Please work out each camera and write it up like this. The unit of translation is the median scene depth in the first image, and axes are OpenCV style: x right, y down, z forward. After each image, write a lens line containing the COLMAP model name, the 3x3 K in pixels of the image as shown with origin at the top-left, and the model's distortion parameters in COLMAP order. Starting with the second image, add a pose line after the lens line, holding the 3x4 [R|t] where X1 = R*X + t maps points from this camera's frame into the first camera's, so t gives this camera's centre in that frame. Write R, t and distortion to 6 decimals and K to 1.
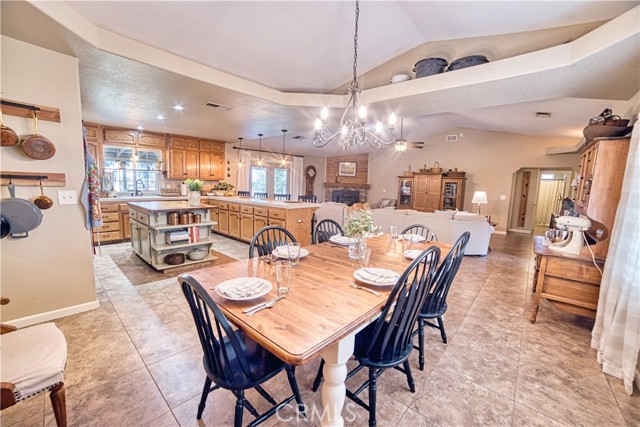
lens RADIAL K [[258.7, 0, 318.0], [0, 258.7, 216.8], [0, 0, 1]] dist [-0.104336, 0.034213]
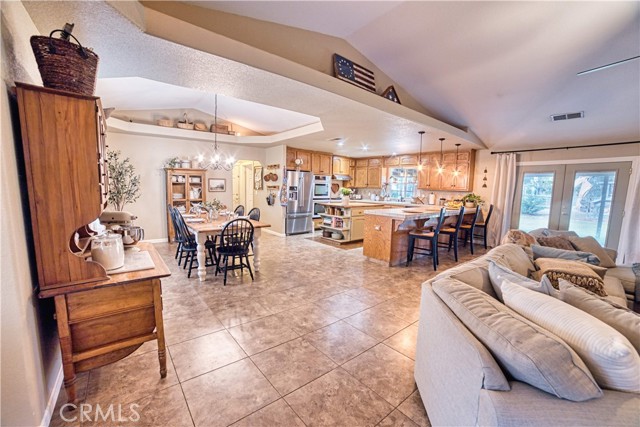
lens RADIAL K [[258.7, 0, 318.0], [0, 258.7, 216.8], [0, 0, 1]] dist [-0.104336, 0.034213]
pose [[-0.162174, 0.075197, -0.983893, 0.630958], [-0.151697, 0.983339, 0.100159, -0.062137], [0.975032, 0.165497, -0.148065, 0.637999]]
